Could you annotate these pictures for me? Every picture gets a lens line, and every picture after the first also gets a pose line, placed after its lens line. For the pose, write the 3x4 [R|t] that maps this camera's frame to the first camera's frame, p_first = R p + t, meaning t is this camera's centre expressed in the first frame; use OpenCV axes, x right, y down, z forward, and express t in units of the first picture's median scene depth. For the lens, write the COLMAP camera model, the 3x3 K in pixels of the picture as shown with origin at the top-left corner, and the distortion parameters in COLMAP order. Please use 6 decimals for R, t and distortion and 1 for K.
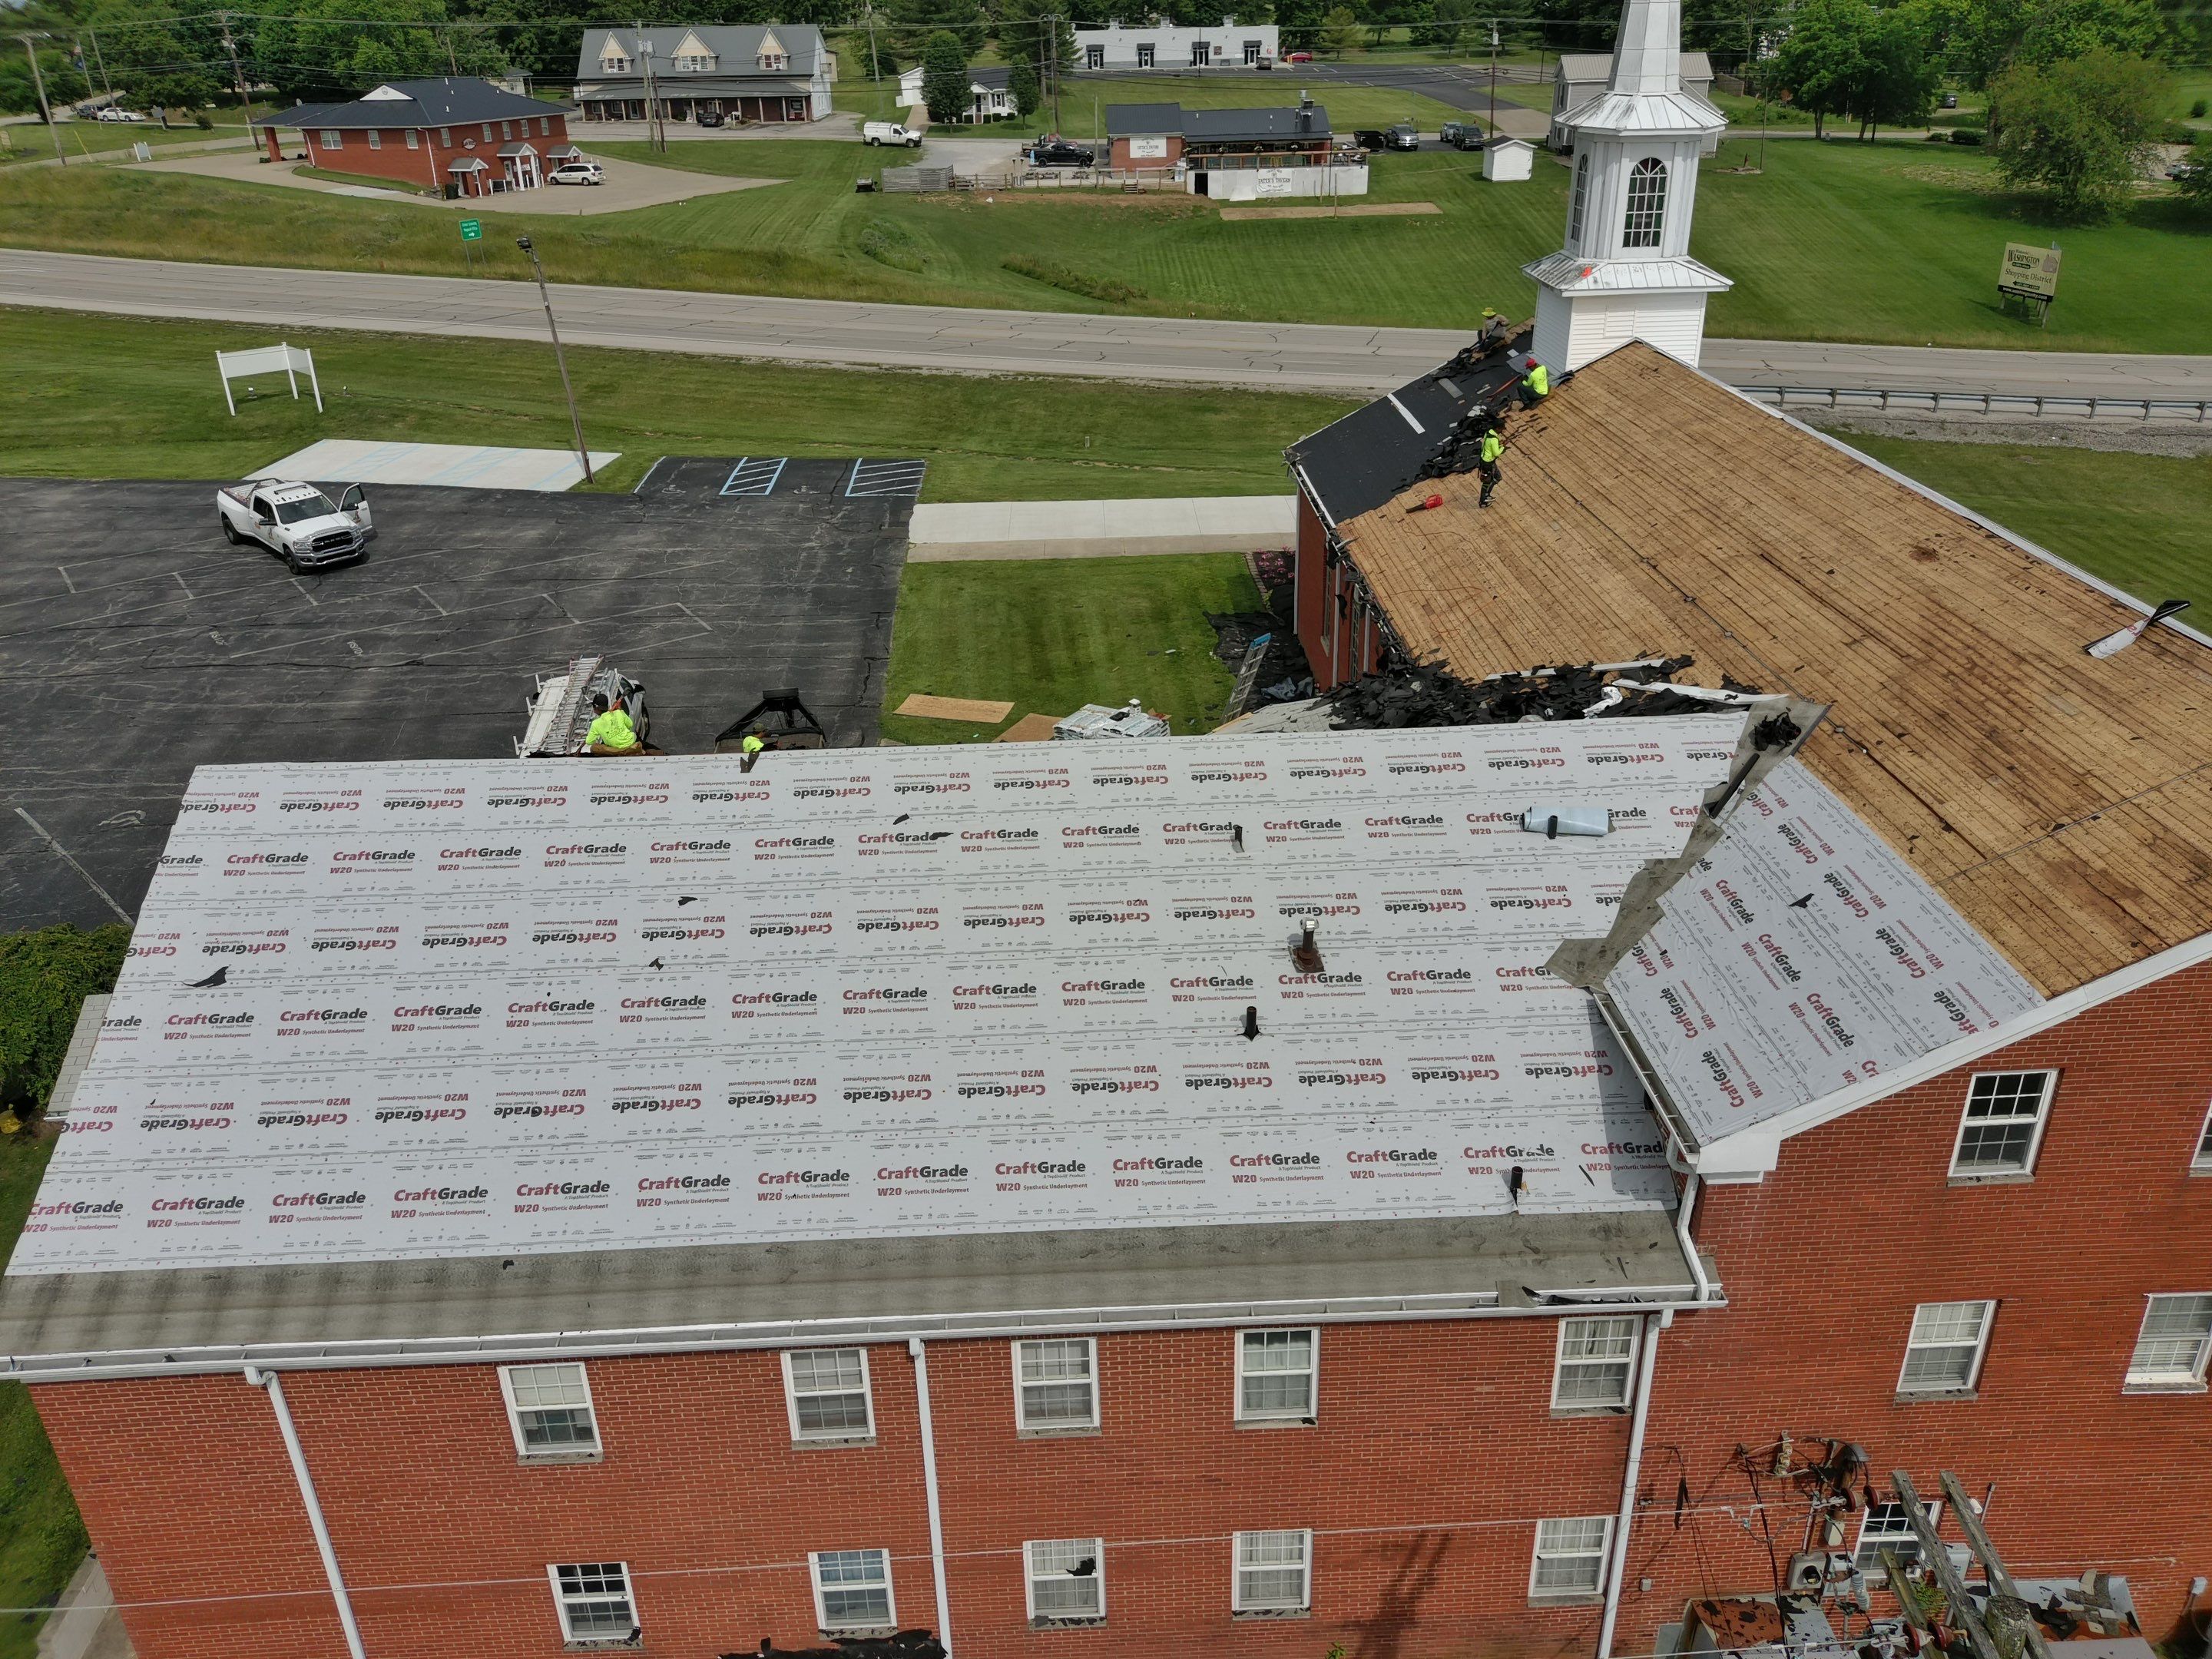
lens RADIAL K [[1654.8, 0, 1111.2], [0, 1654.8, 833.5], [0, 0, 1]] dist [0.104340, -0.193679]
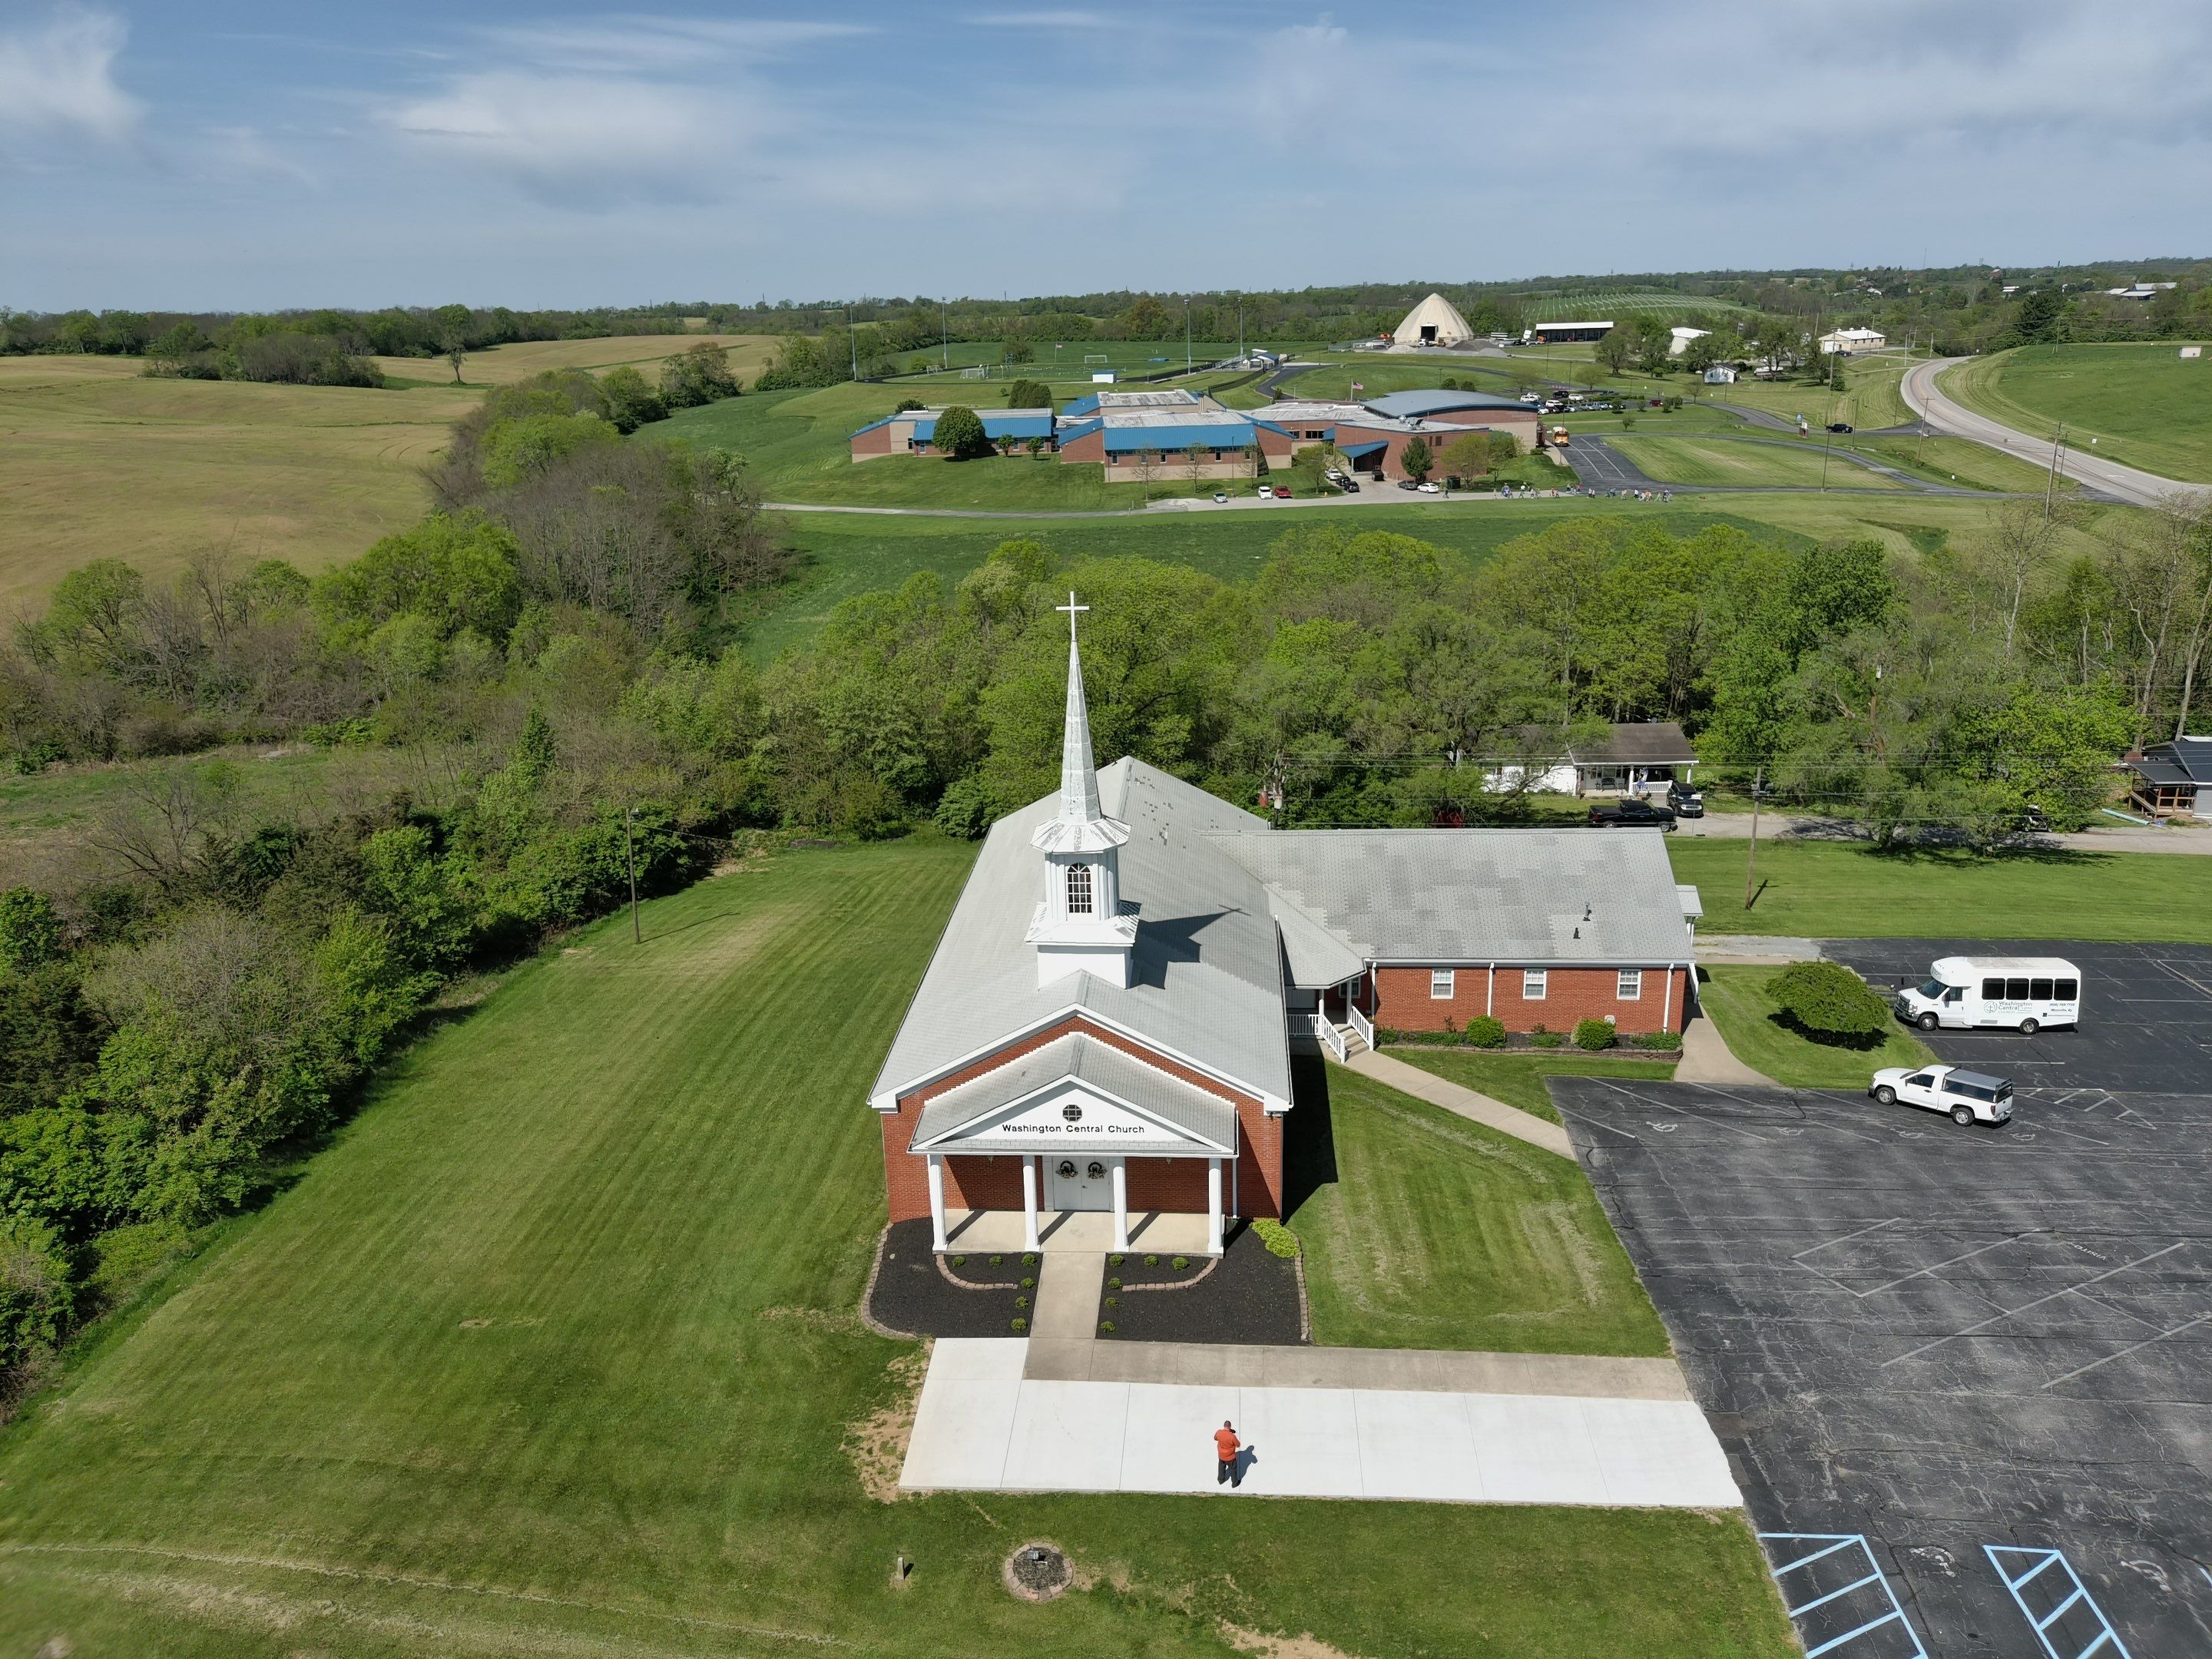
lens RADIAL K [[1647.3, 0, 1108.1], [0, 1647.3, 837.5], [0, 0, 1]] dist [0.101338, -0.157648]
pose [[-0.993103, 0.012650, 0.116558, 0.088130], [0.090222, 0.717335, 0.690862, -1.163478], [-0.074872, 0.696614, -0.713529, 1.652044]]
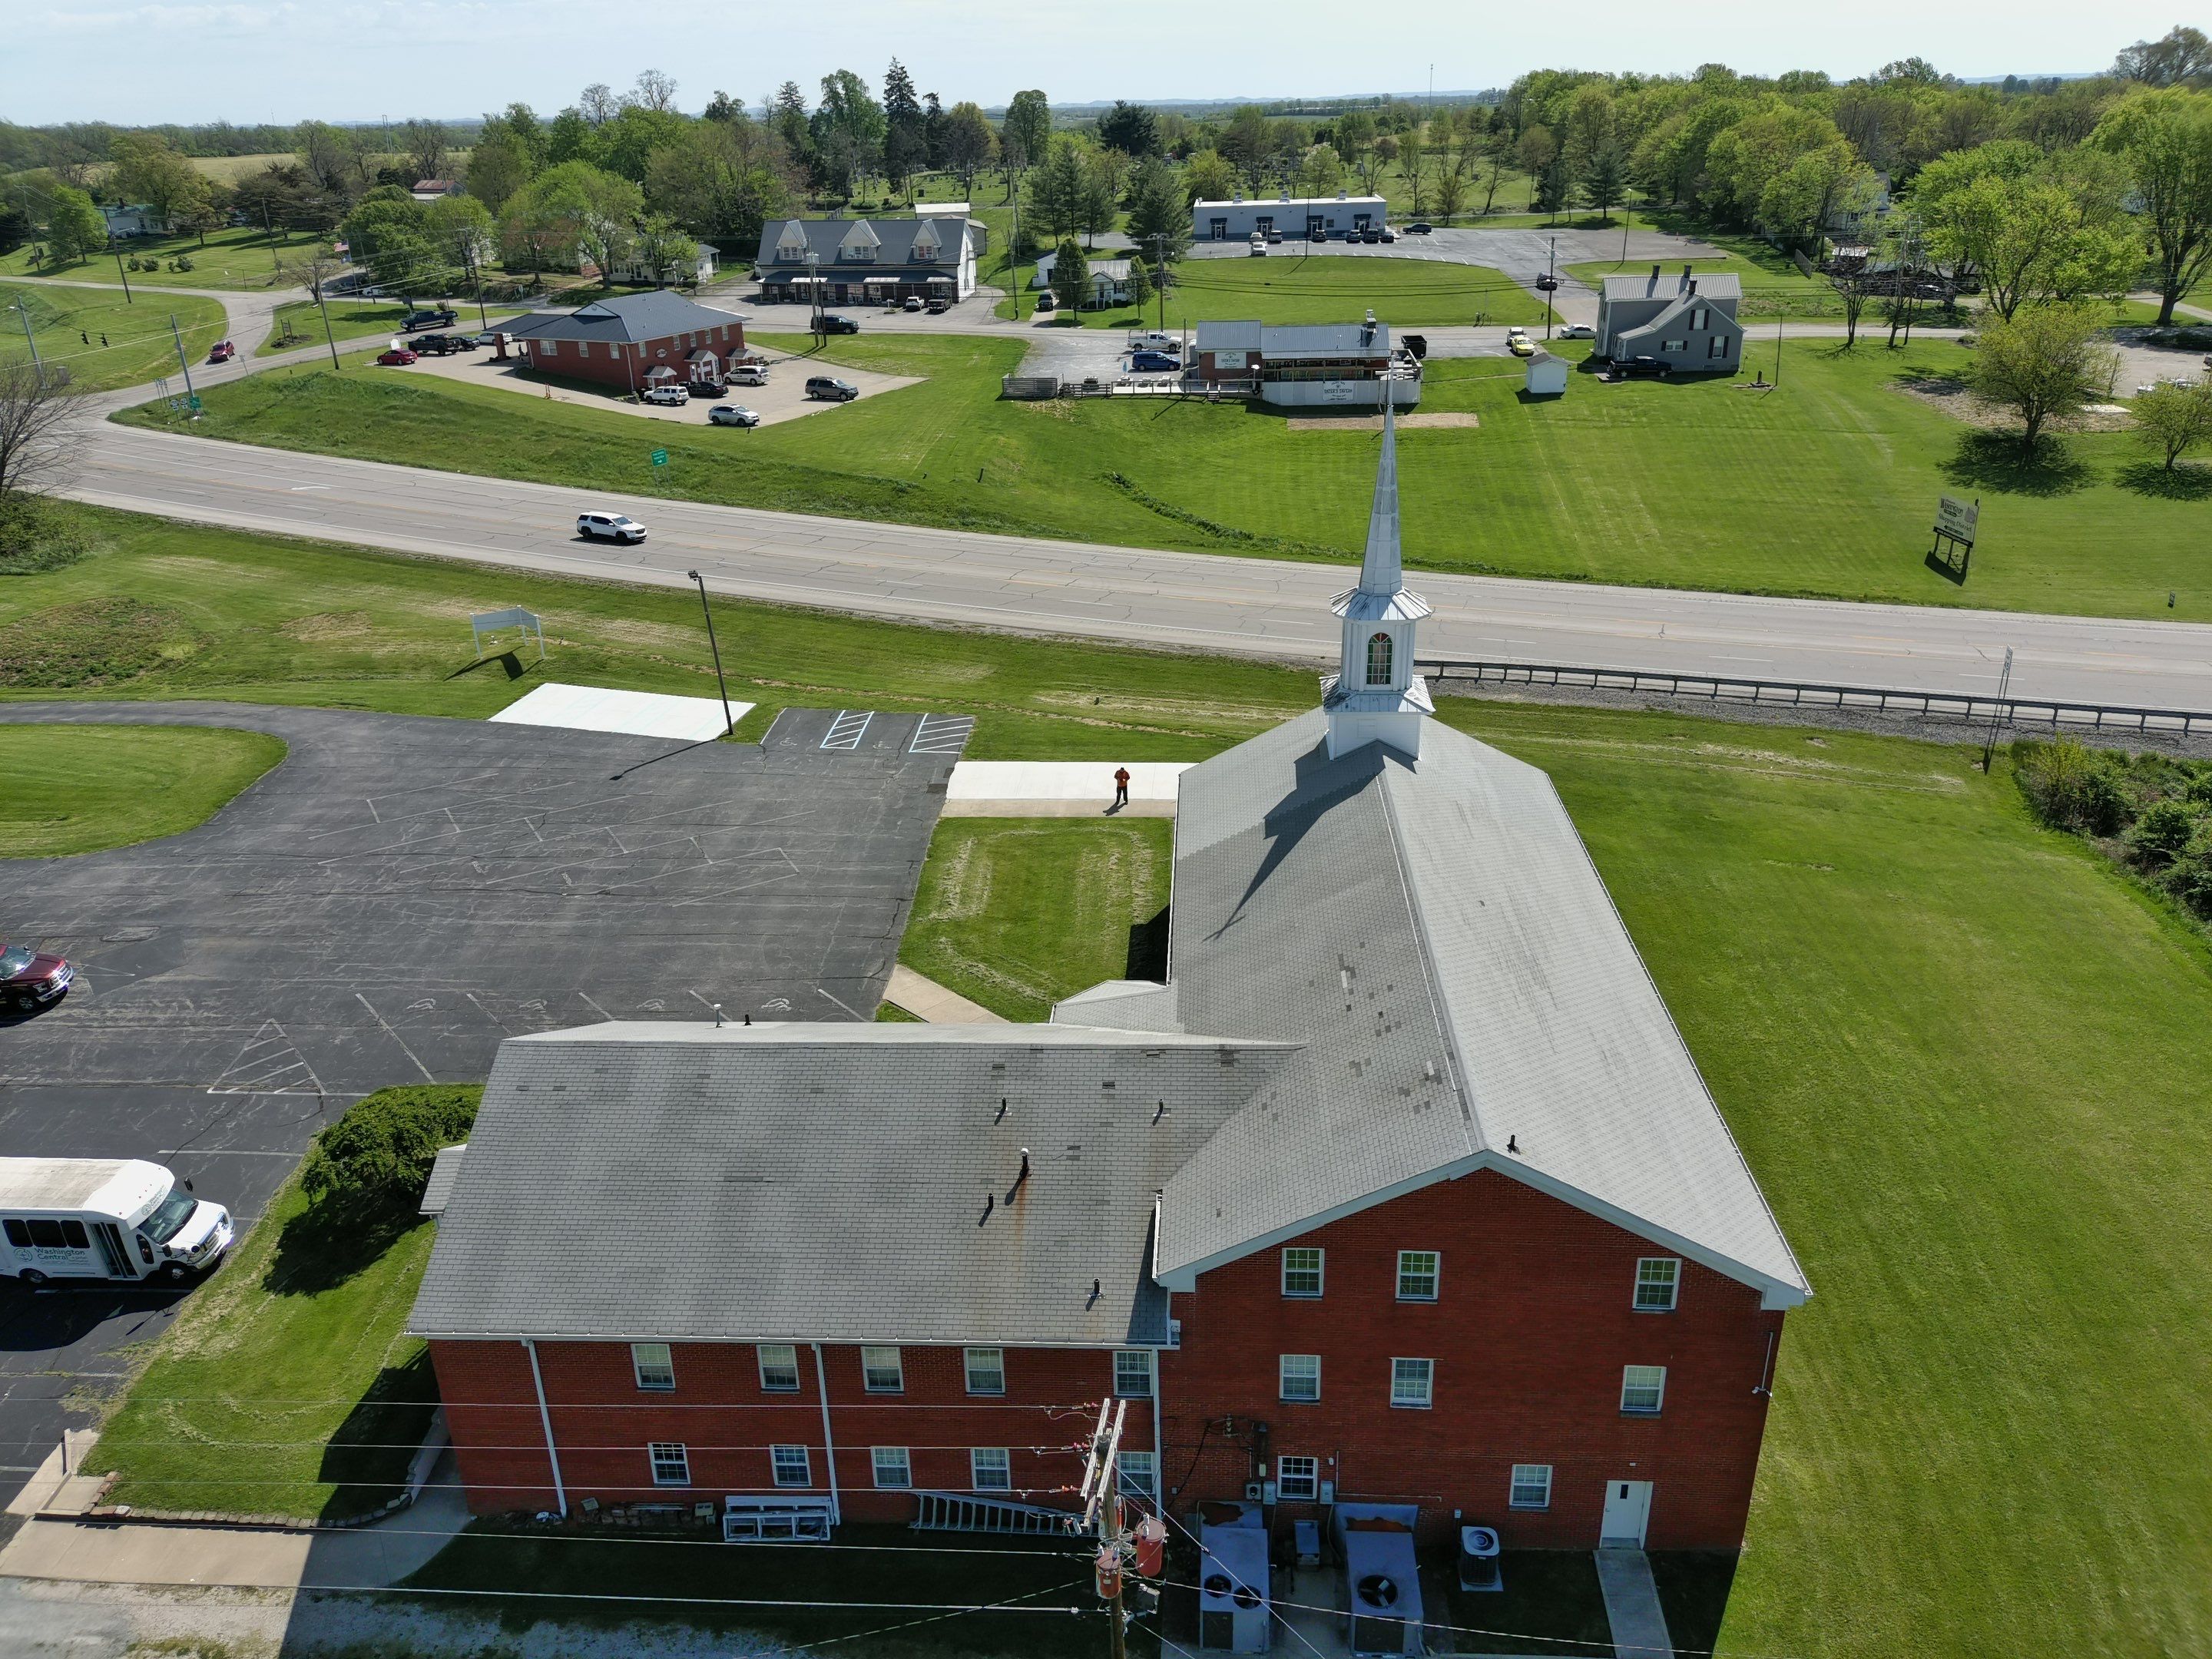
lens RADIAL K [[1647.3, 0, 1108.1], [0, 1647.3, 837.5], [0, 0, 1]] dist [0.101338, -0.157648]
pose [[0.995309, 0.035460, -0.090012, 0.163711], [-0.038705, 0.998653, -0.034564, -0.112629], [0.088666, 0.037886, 0.995341, -0.436803]]
